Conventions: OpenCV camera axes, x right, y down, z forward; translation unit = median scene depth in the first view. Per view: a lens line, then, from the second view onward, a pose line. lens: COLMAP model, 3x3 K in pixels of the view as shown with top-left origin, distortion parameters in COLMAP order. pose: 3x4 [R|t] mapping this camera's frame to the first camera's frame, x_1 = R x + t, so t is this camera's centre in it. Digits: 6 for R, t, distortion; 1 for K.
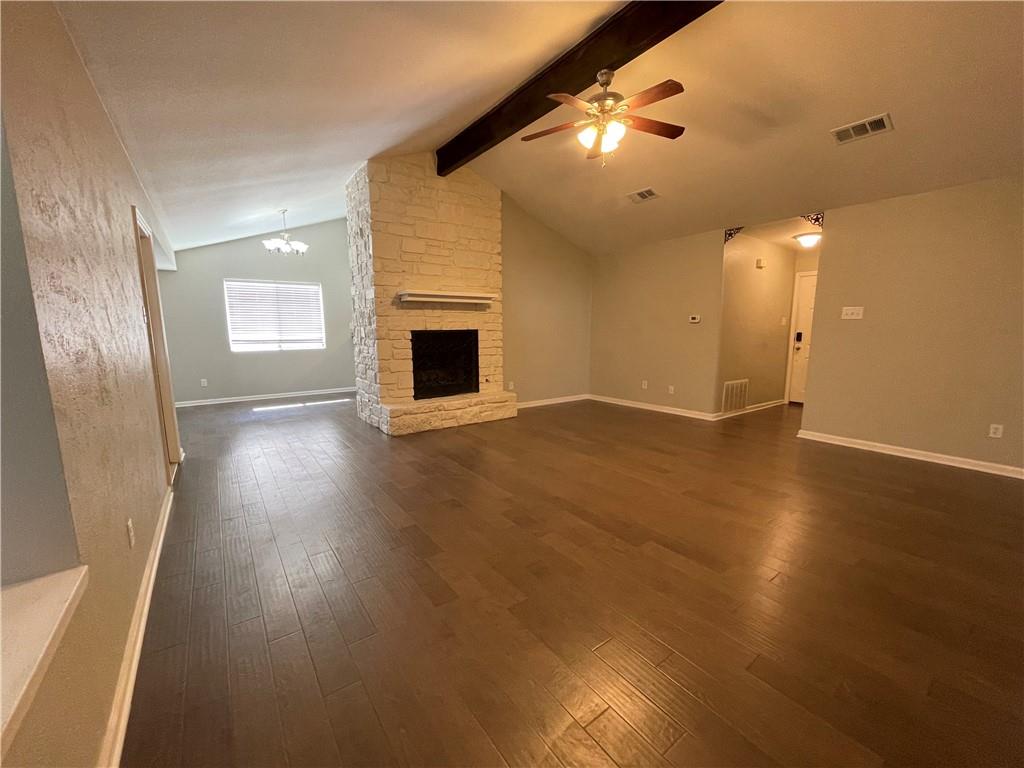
lens RADIAL K [[411.1, 0, 517.1], [0, 411.1, 386.9], [0, 0, 1]] dist [0.000832, -0.001938]
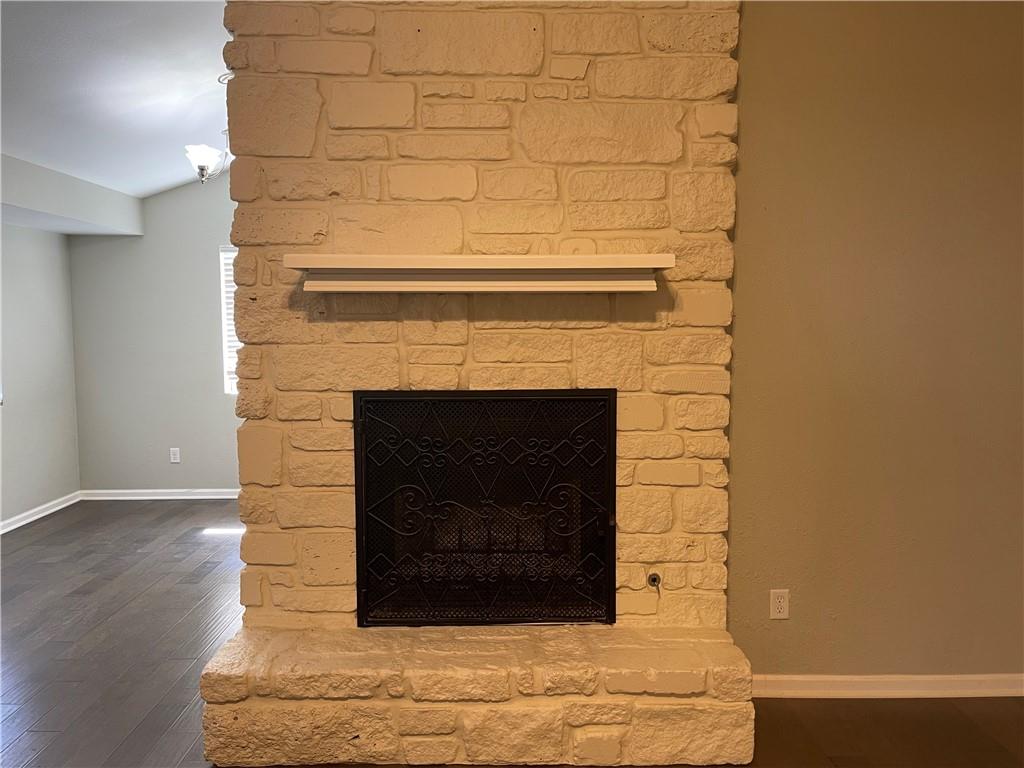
lens RADIAL K [[771.2, 0, 511.3], [0, 771.2, 382.7], [0, 0, 1]] dist [0.036918, -0.031910]
pose [[0.810368, 0.048787, -0.583887, 0.147499], [-0.086140, 0.995619, -0.036362, -0.125847], [0.579555, 0.079763, 0.811020, 0.583674]]
